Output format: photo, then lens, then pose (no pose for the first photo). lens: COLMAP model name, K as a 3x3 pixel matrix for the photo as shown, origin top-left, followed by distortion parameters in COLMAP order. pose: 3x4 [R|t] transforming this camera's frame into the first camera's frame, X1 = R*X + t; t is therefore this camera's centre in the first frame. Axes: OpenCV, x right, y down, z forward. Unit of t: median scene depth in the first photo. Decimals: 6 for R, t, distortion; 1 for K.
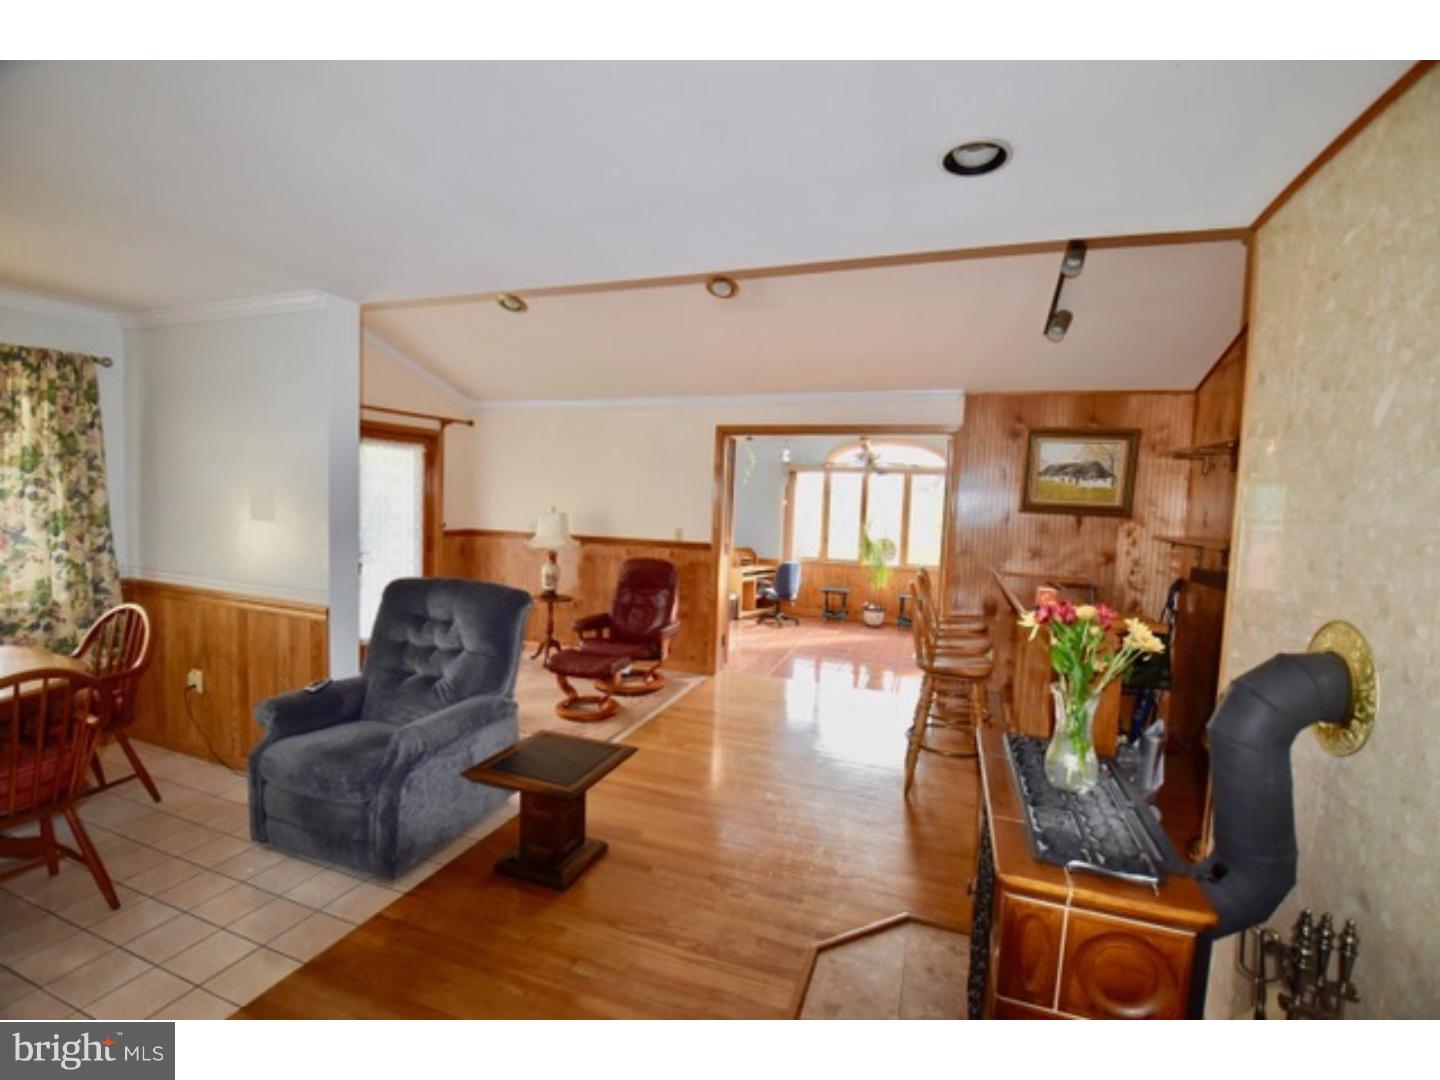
lens RADIAL K [[635.2, 0, 723.2], [0, 635.2, 537.1], [0, 0, 1]] dist [-0.014630, -0.007677]
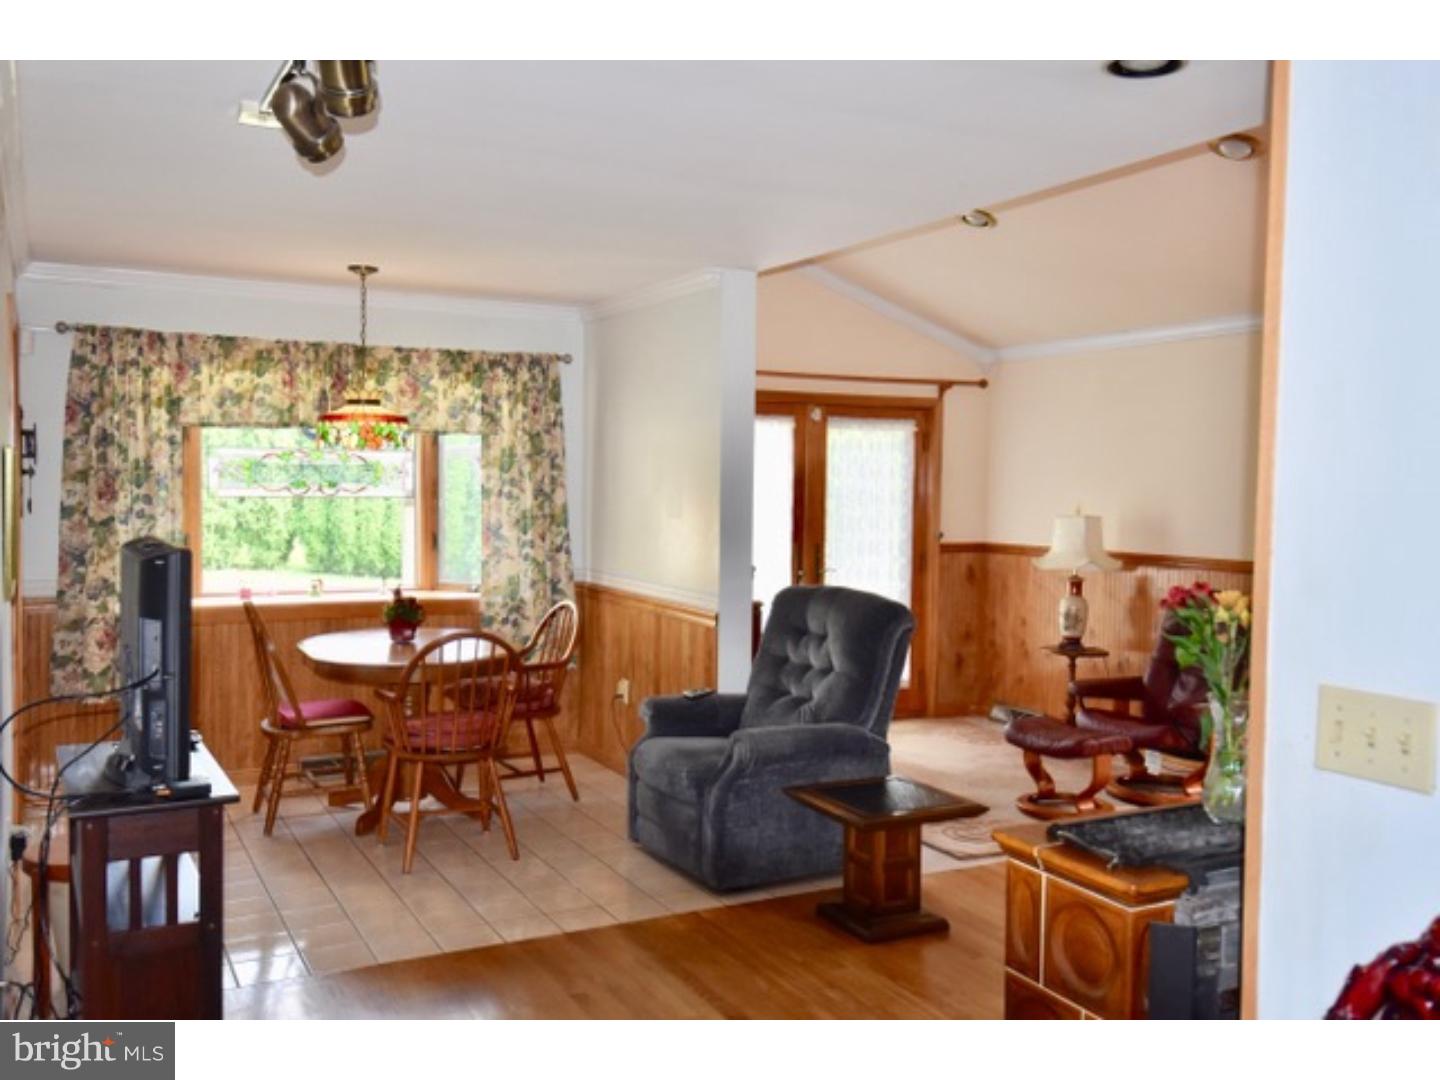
lens RADIAL K [[1269.0, 0, 720.0], [0, 1269.0, 540.0], [0, 0, 1]] dist [0.100640, 0.001338]
pose [[0.734483, 0.006258, -0.678598, 0.584591], [-0.031333, 0.999204, -0.024699, 0.049549], [0.677903, 0.039404, 0.734094, -0.325029]]
